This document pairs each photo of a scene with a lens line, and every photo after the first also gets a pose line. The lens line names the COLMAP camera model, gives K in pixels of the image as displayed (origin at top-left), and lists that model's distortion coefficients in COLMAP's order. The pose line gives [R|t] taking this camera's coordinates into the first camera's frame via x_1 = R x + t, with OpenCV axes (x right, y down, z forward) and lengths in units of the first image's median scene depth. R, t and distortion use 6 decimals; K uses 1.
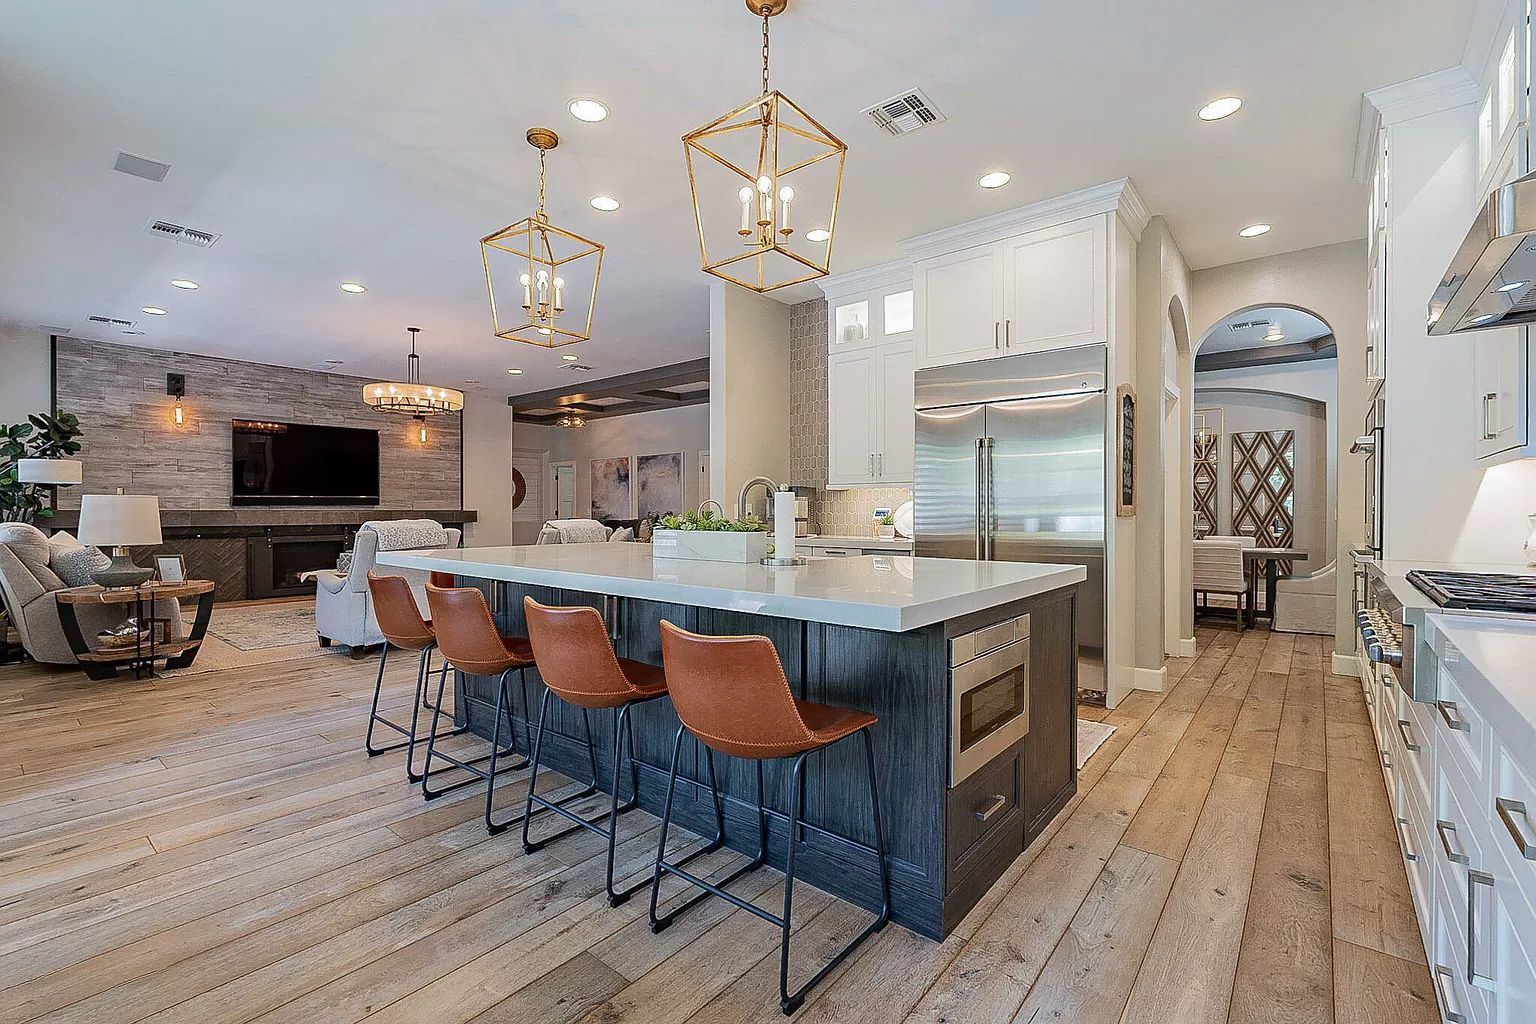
lens RADIAL K [[668.0, 0, 770.3], [0, 668.0, 513.3], [0, 0, 1]] dist [-0.004833, -0.000299]
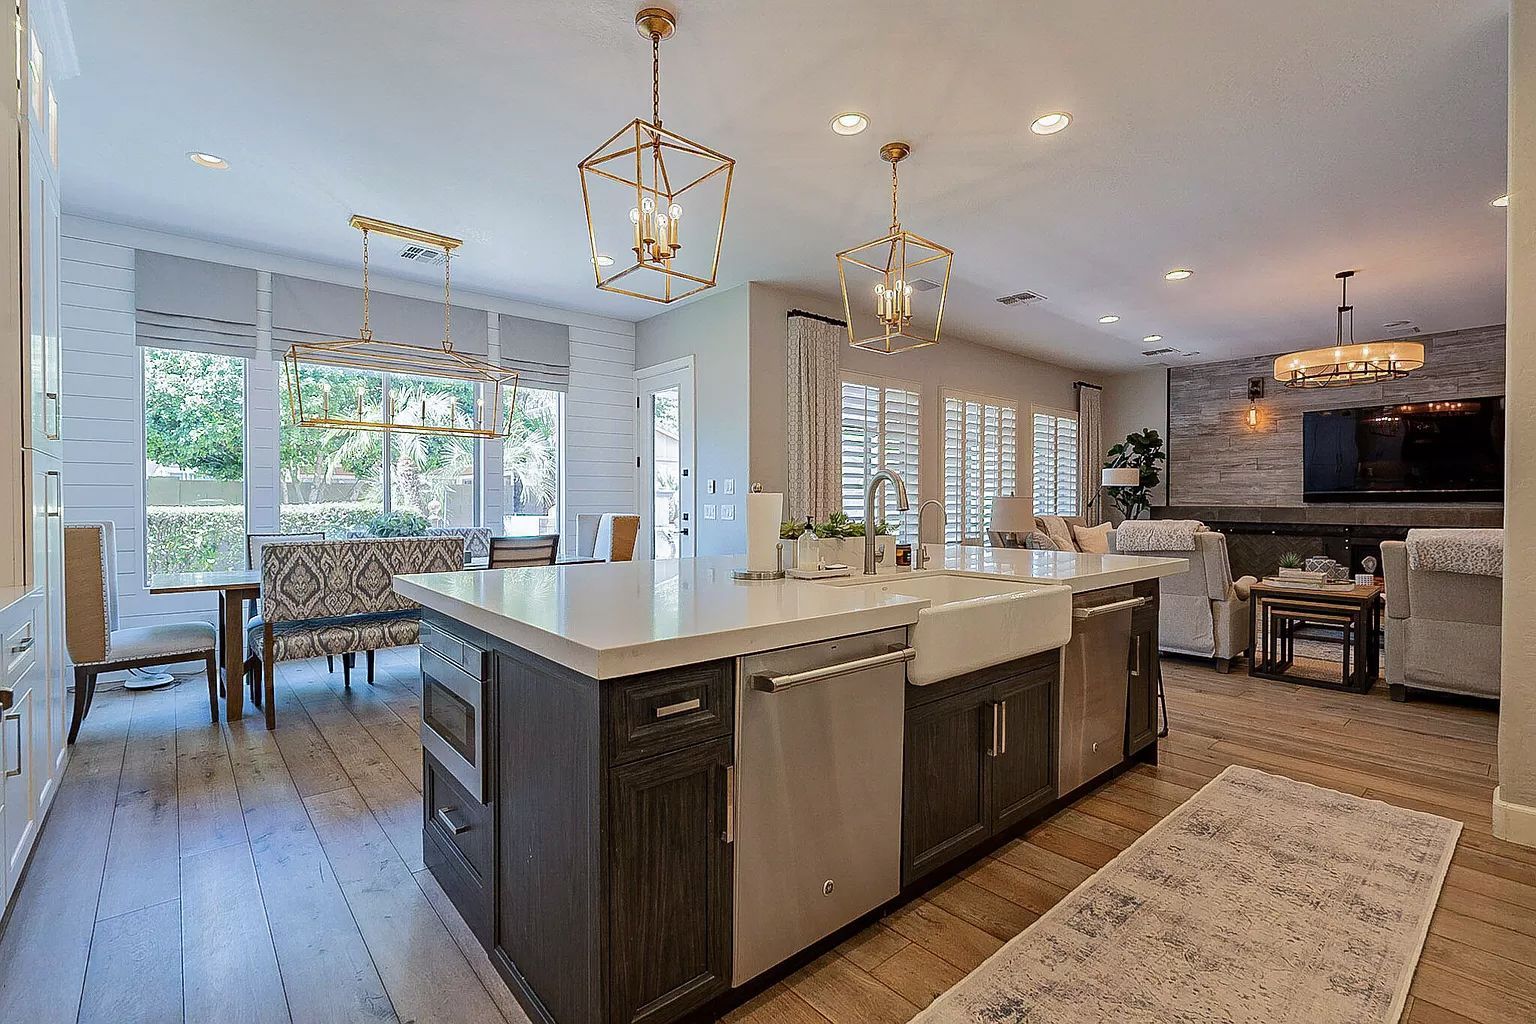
lens RADIAL K [[696.5, 0, 770.9], [0, 696.5, 506.6], [0, 0, 1]] dist [0.004943, 0.000311]
pose [[-0.162379, 0.007147, -0.986703, 0.328286], [-0.009088, 0.999921, 0.008738, -0.007888], [0.986687, 0.010386, -0.162301, 0.423778]]
